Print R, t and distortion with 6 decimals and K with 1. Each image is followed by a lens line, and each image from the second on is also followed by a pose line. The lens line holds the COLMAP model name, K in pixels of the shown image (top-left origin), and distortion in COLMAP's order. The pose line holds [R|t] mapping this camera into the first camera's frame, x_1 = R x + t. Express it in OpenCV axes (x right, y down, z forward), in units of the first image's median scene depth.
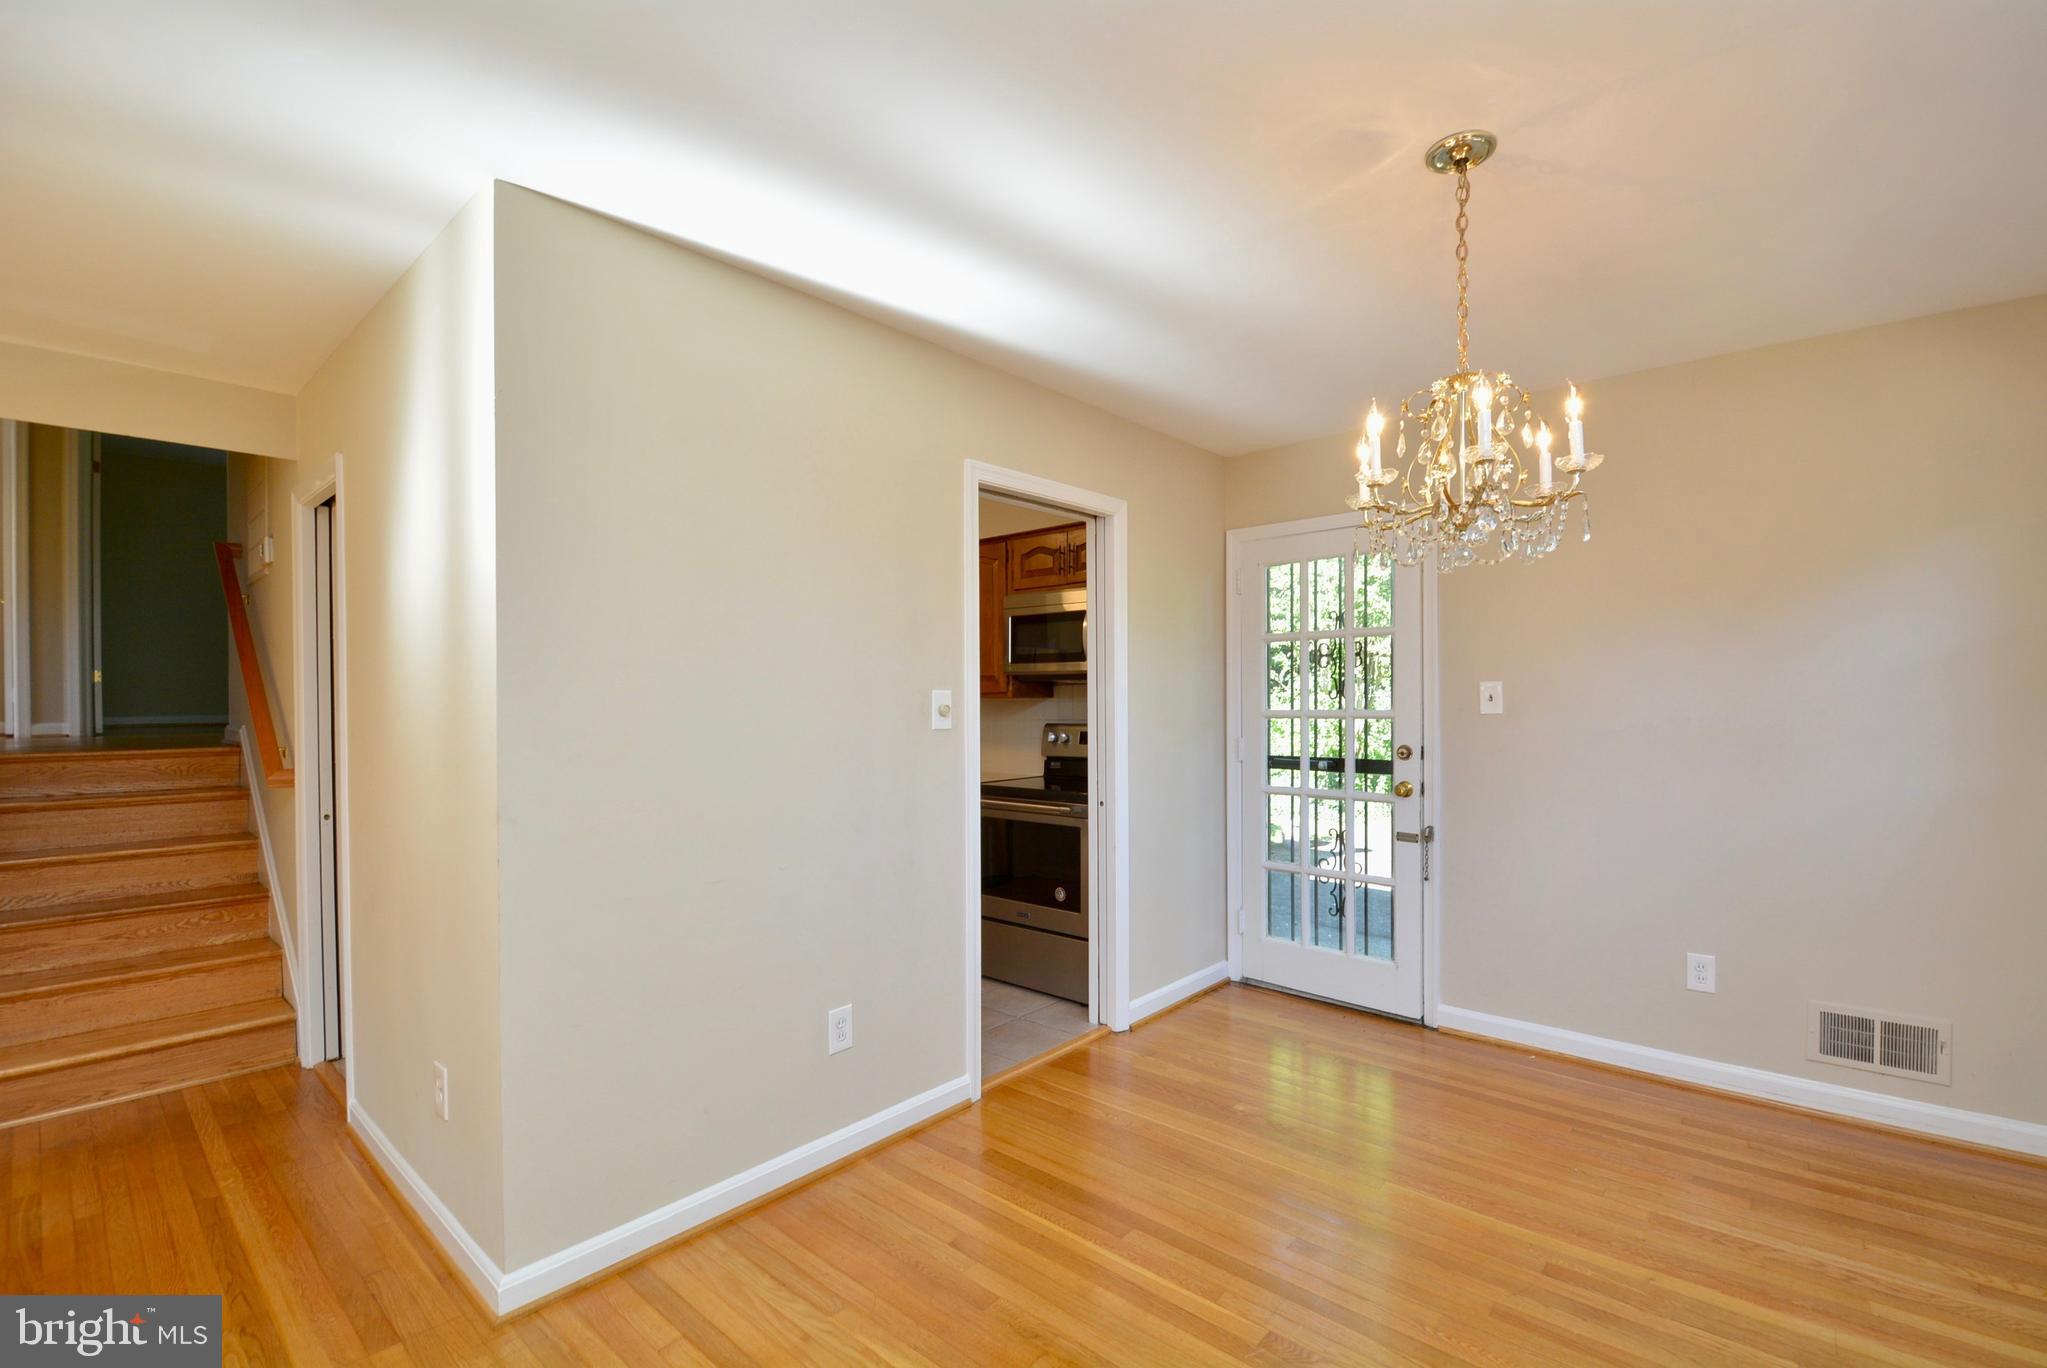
lens RADIAL K [[901.0, 0, 1046.6], [0, 901.0, 709.7], [0, 0, 1]] dist [0.025013, -0.026360]
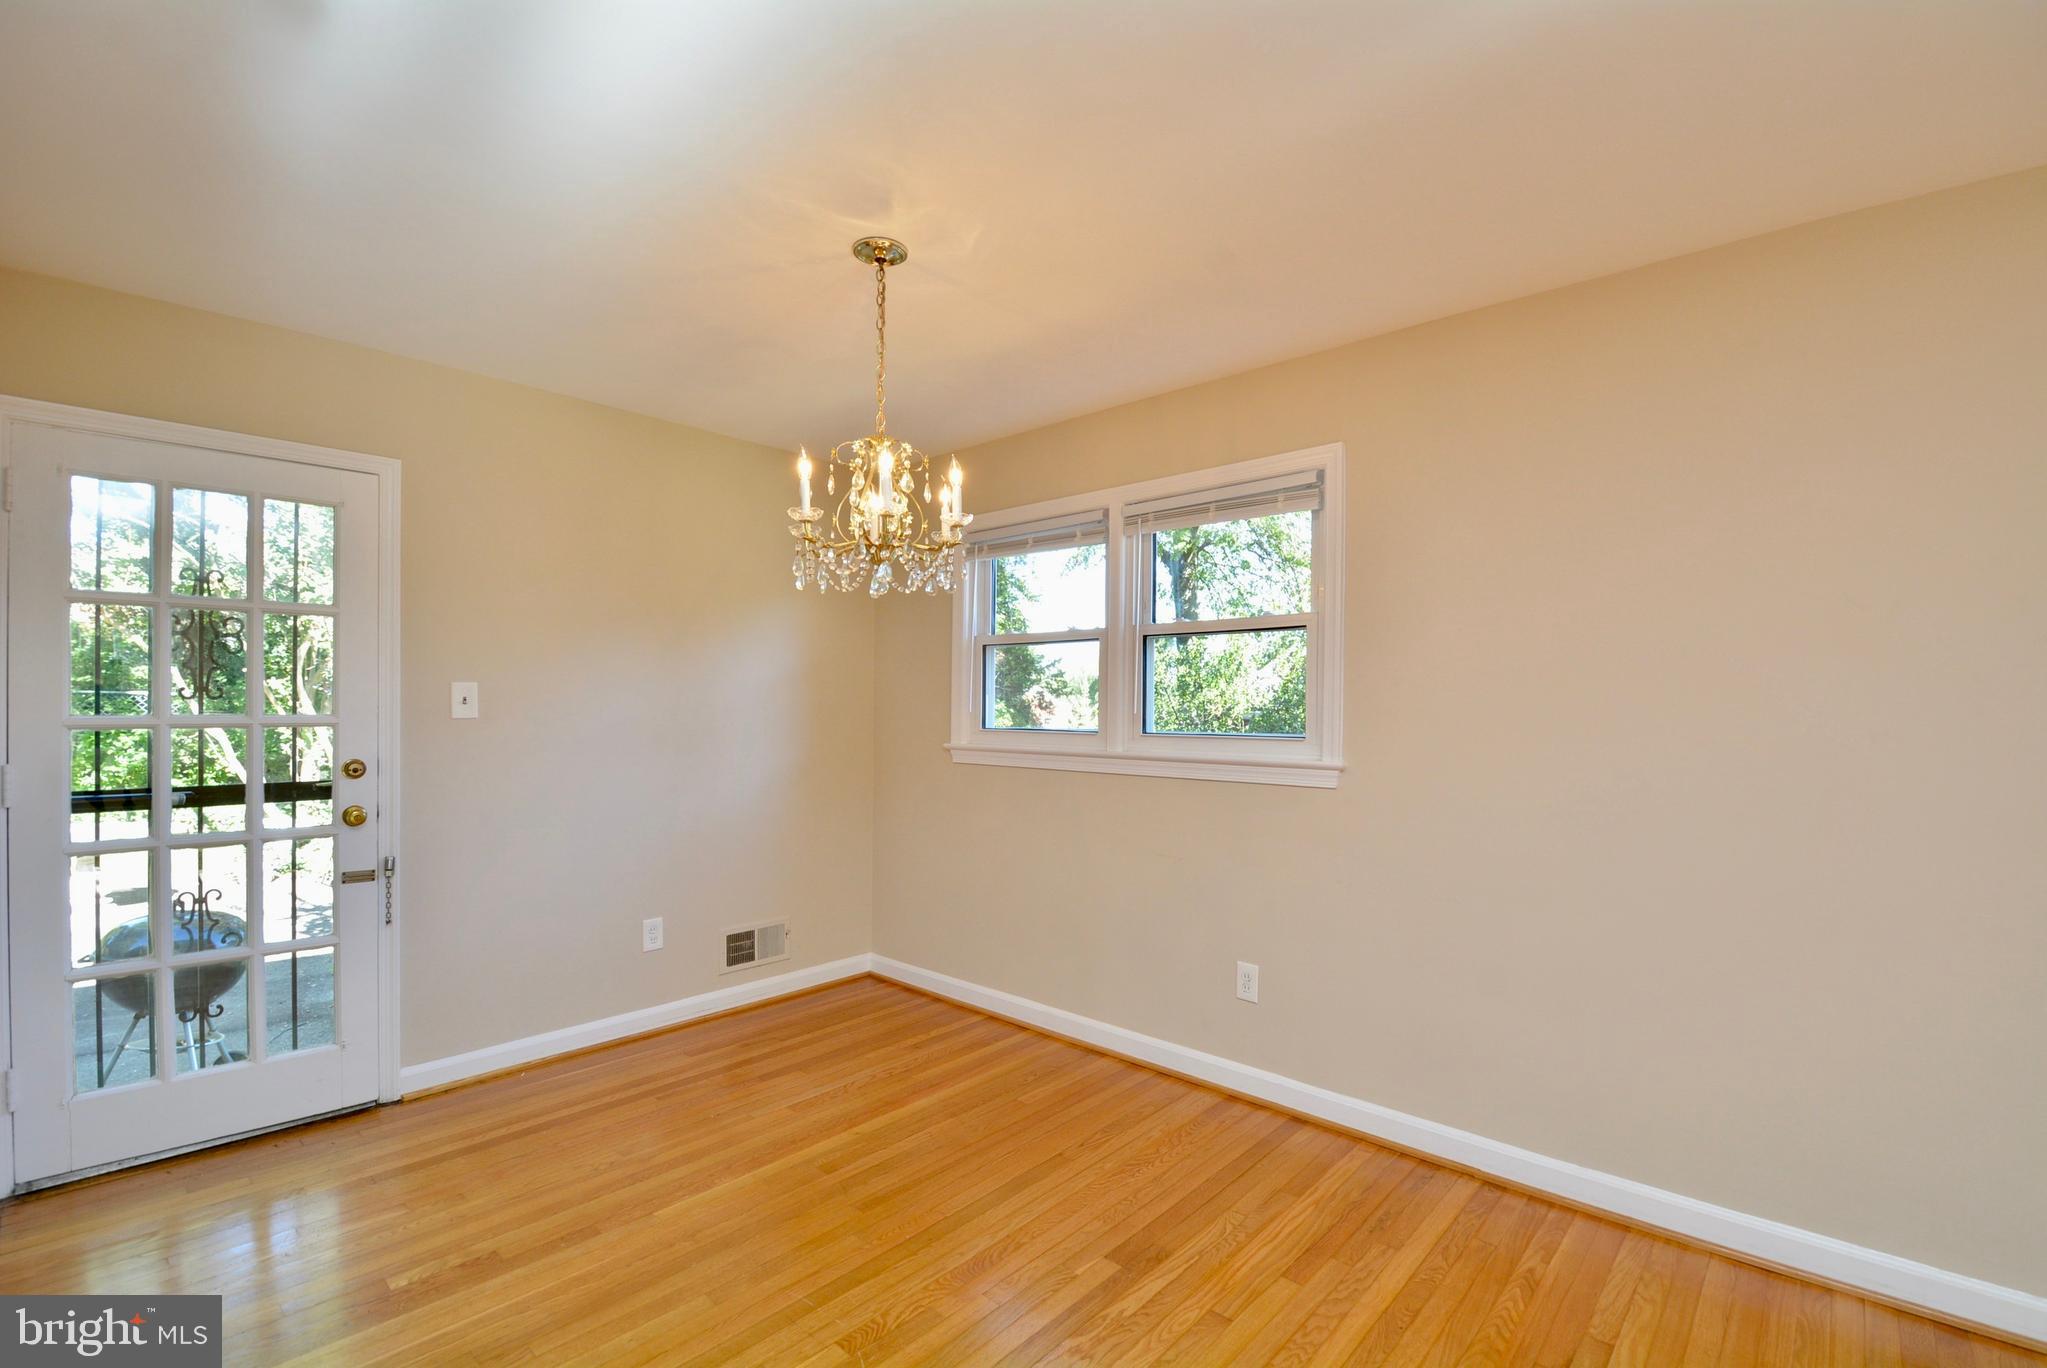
lens RADIAL K [[901.0, 0, 1046.6], [0, 901.0, 709.7], [0, 0, 1]] dist [0.025013, -0.026360]
pose [[0.002957, -0.000587, 0.999995, -0.400501], [0.001533, 0.999999, 0.000583, -0.003343], [-0.999994, 0.001531, 0.002958, 0.415774]]
